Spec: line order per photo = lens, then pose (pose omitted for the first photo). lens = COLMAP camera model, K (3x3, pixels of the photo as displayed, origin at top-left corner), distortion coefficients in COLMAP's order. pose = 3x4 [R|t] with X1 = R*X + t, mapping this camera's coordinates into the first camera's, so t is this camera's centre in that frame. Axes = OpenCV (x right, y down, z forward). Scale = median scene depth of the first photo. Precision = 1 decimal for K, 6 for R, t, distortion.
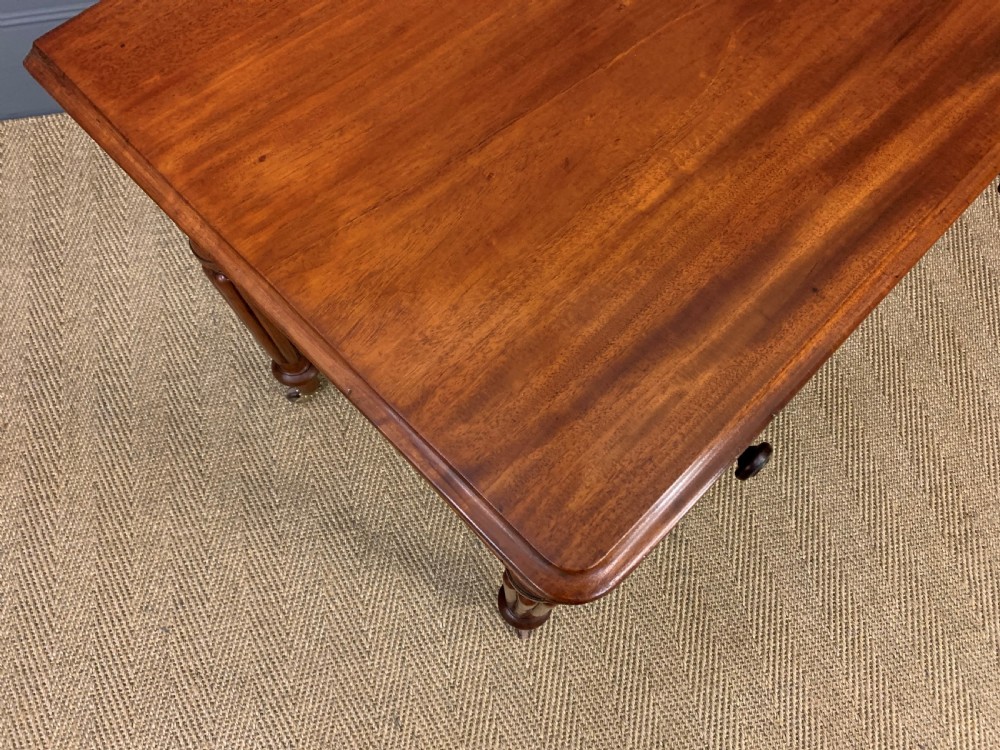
lens RADIAL K [[779.7, 0, 499.6], [0, 779.7, 371.7], [0, 0, 1]] dist [0.011394, -0.009310]
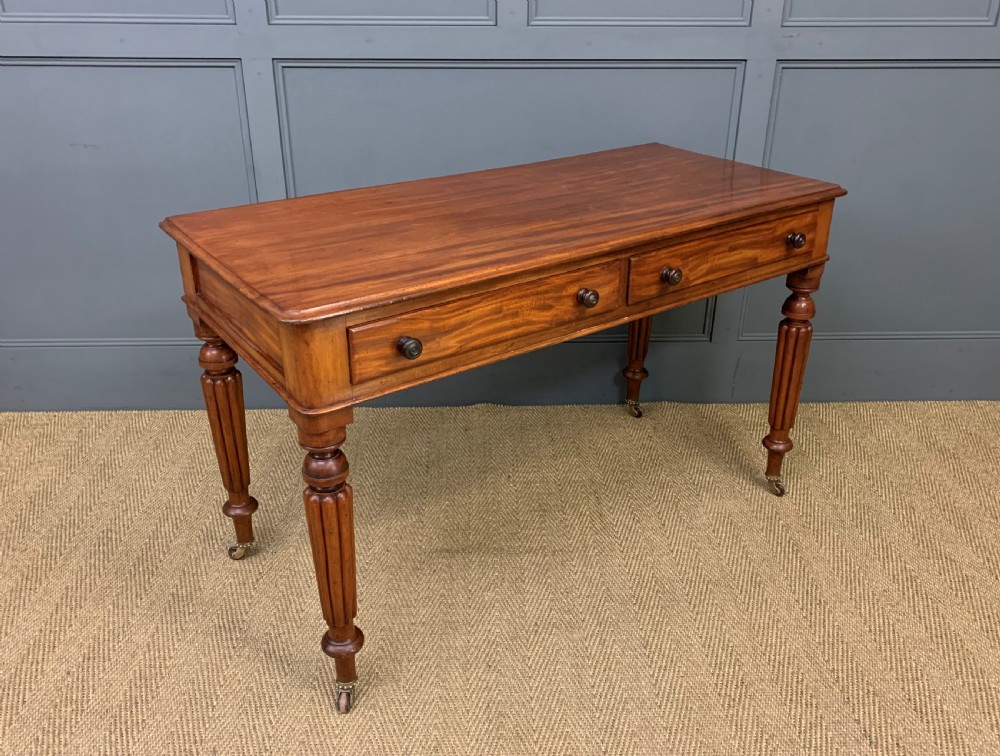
lens RADIAL K [[858.7, 0, 503.8], [0, 858.7, 362.1], [0, 0, 1]] dist [0.034556, -0.036212]
pose [[0.987695, 0.059597, -0.144593, 0.430593], [-0.140452, 0.744677, -0.652480, 0.761817], [0.068789, 0.664759, 0.743884, -0.312147]]
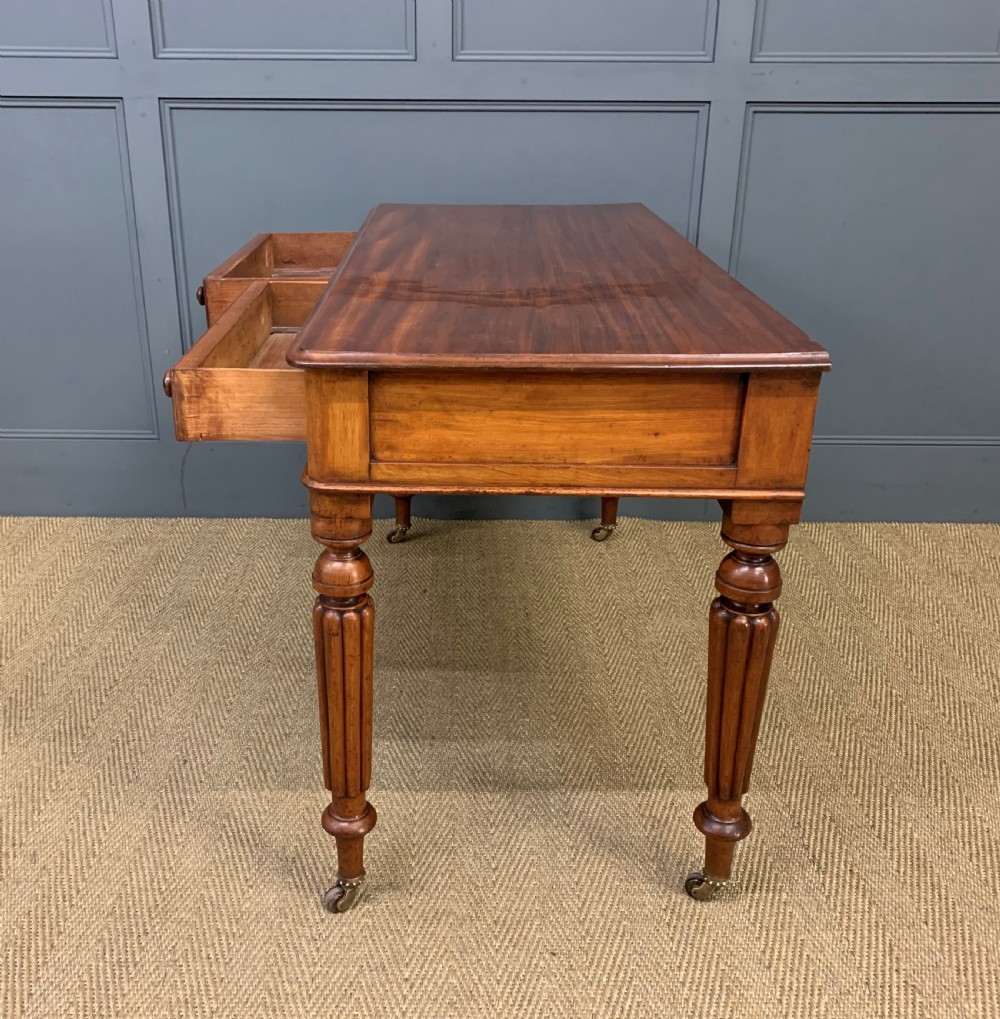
lens RADIAL K [[1061.2, 0, 456.7], [0, 1061.2, 491.4], [0, 0, 1]] dist [0.021272, 0.000000]
pose [[0.980449, 0.065326, -0.185612, 0.592009], [-0.177444, 0.701220, -0.690510, 0.922824], [0.085046, 0.709946, 0.699102, -0.224737]]
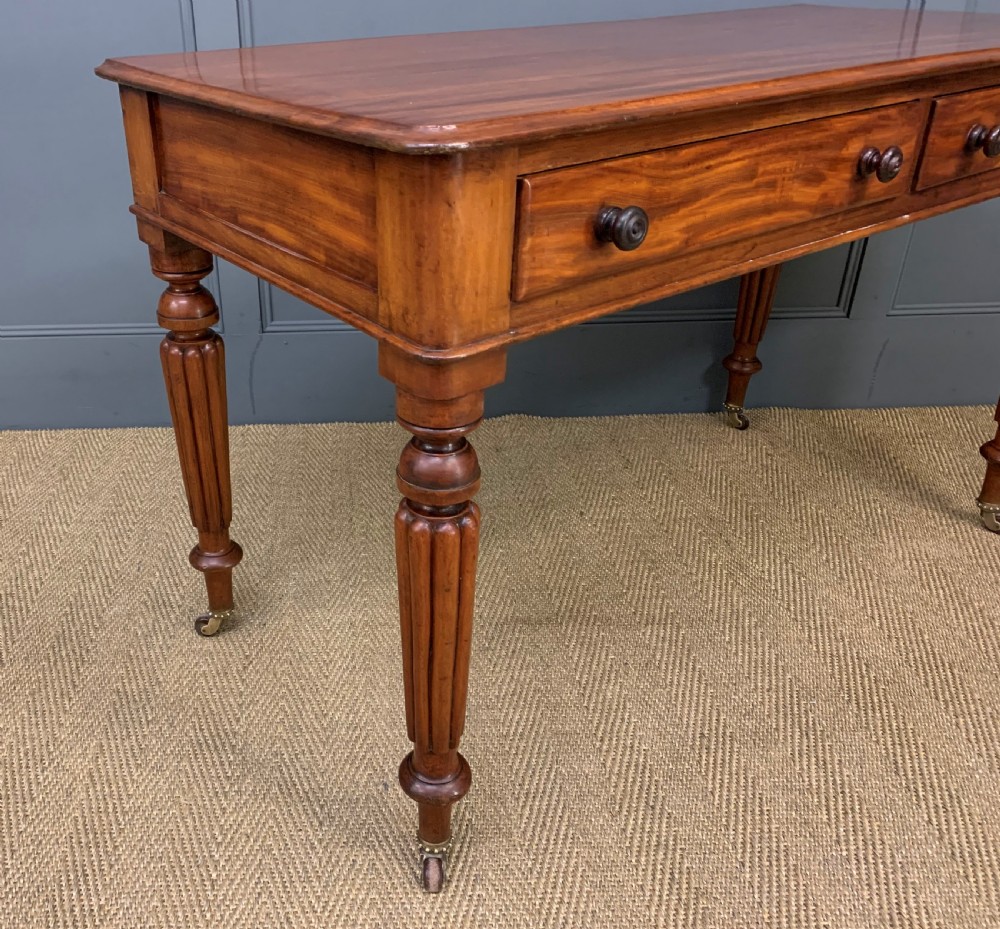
lens RADIAL K [[955.7, 0, 376.4], [0, 955.7, 459.6], [0, 0, 1]] dist [0.018431, 0.000000]
pose [[0.985984, 0.052158, -0.158479, 0.100096], [-0.139671, 0.777600, -0.613049, 0.572265], [0.091258, 0.626592, 0.773986, 0.080181]]
